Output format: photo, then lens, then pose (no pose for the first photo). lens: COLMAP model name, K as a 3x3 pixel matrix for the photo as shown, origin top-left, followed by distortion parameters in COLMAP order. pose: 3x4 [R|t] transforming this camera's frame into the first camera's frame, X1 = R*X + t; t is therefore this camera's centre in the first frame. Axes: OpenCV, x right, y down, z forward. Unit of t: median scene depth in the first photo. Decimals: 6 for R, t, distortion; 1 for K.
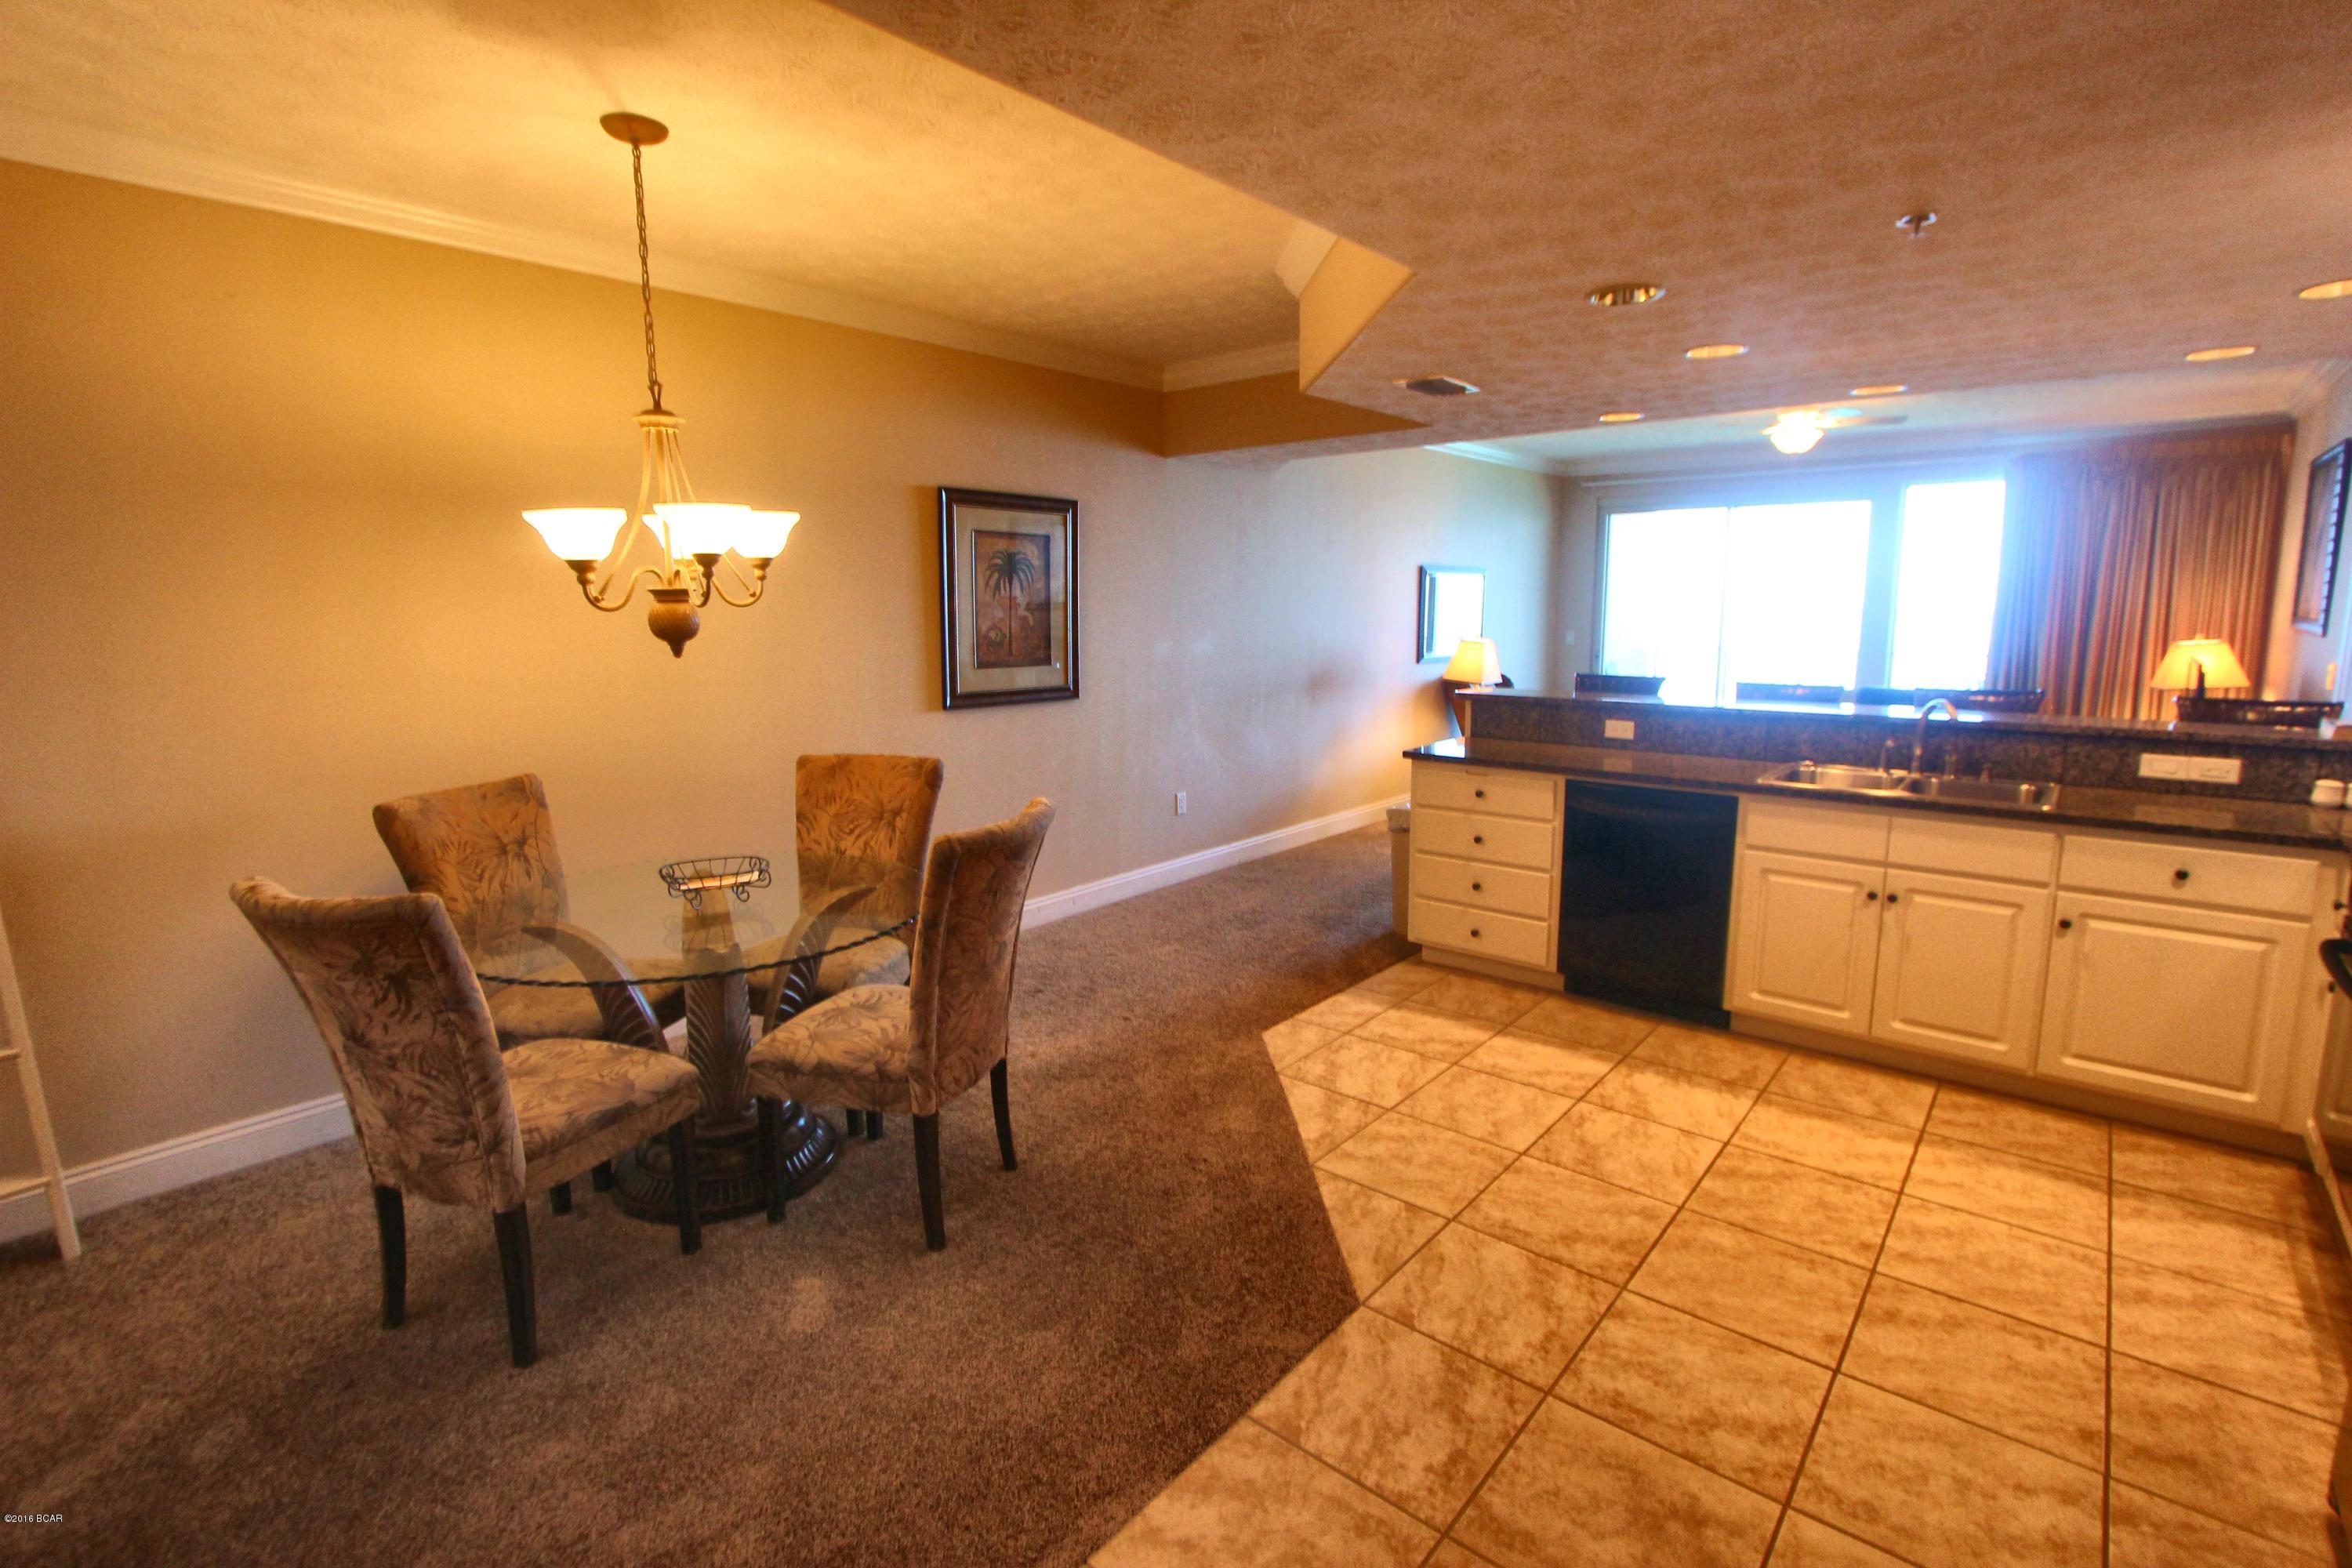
lens RADIAL K [[1079.7, 0, 1191.4], [0, 1079.7, 775.6], [0, 0, 1]] dist [-0.019368, 0.002511]
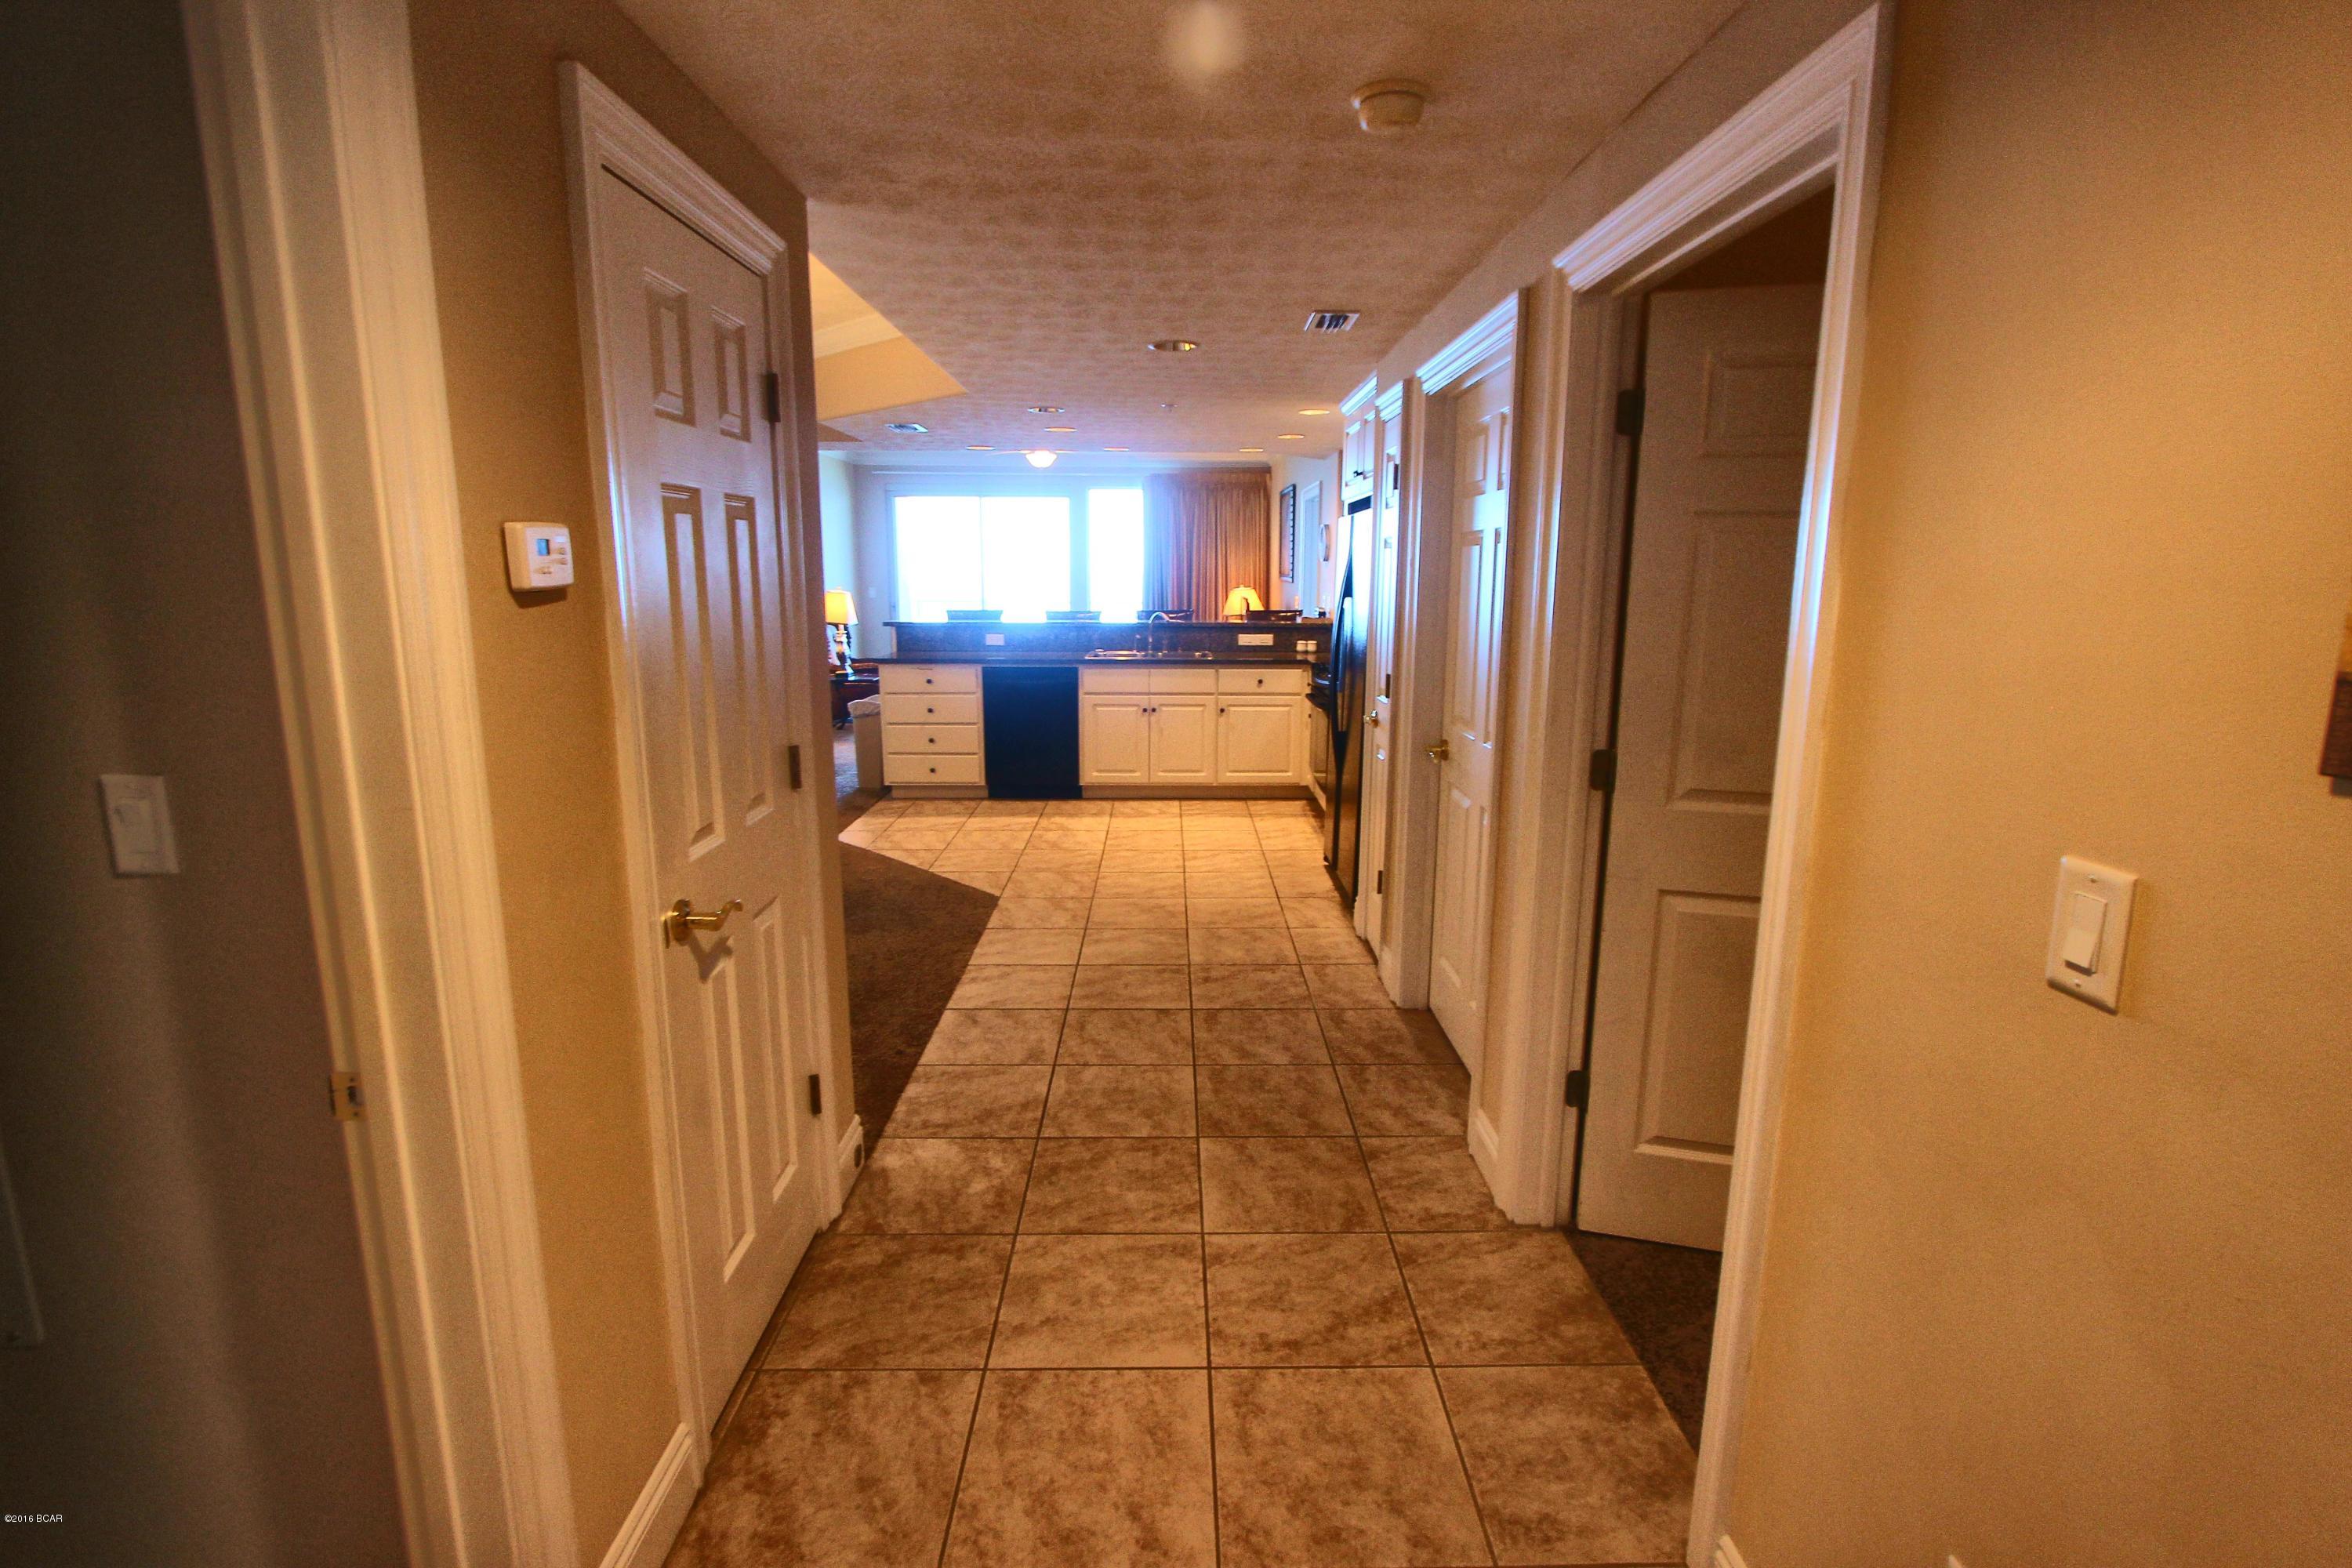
lens RADIAL K [[1079.7, 0, 1177.2], [0, 1079.7, 778.3], [0, 0, 1]] dist [-0.019368, 0.002511]
pose [[0.755771, -0.115289, 0.644607, -0.653120], [0.094625, 0.993276, 0.066706, 0.115103], [-0.647963, 0.010582, 0.761598, -0.587430]]
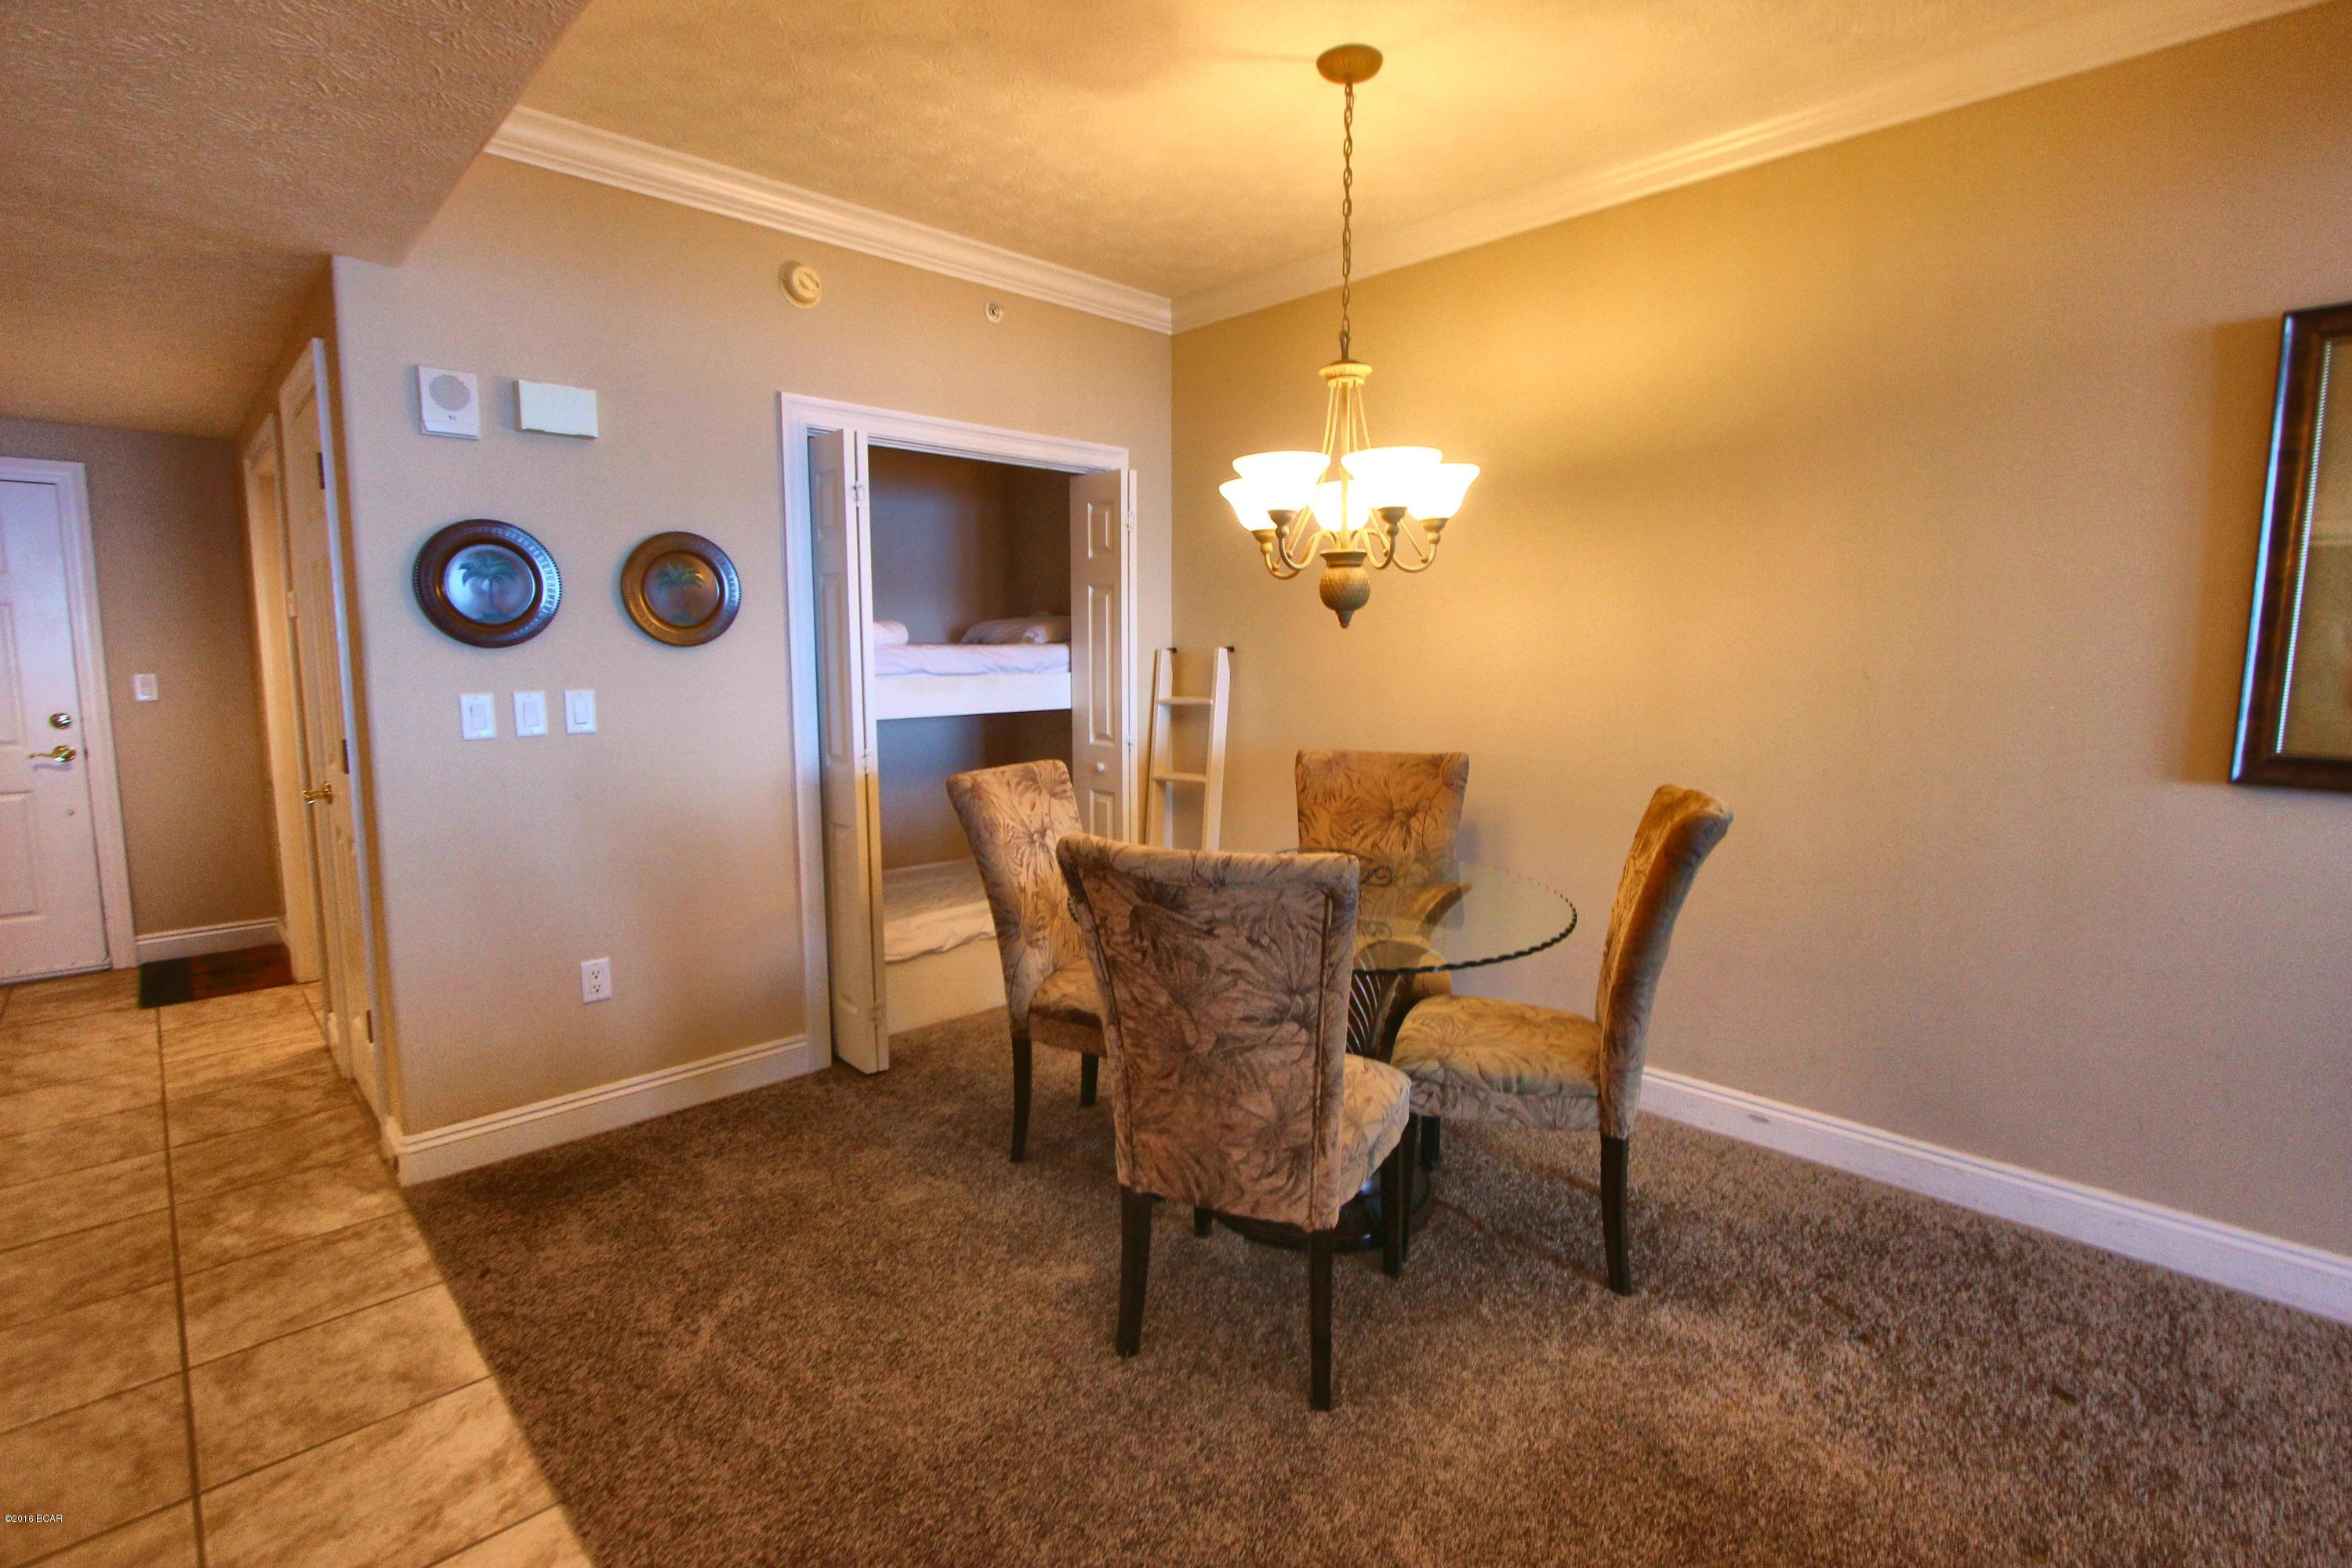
lens RADIAL K [[1079.7, 0, 1177.2], [0, 1079.7, 769.2], [0, 0, 1]] dist [-0.019368, 0.002511]
pose [[-0.088408, 0.133199, -0.987138, 0.399197], [-0.145929, 0.978594, 0.145115, -0.077604], [0.985337, 0.156881, -0.067078, 0.826501]]
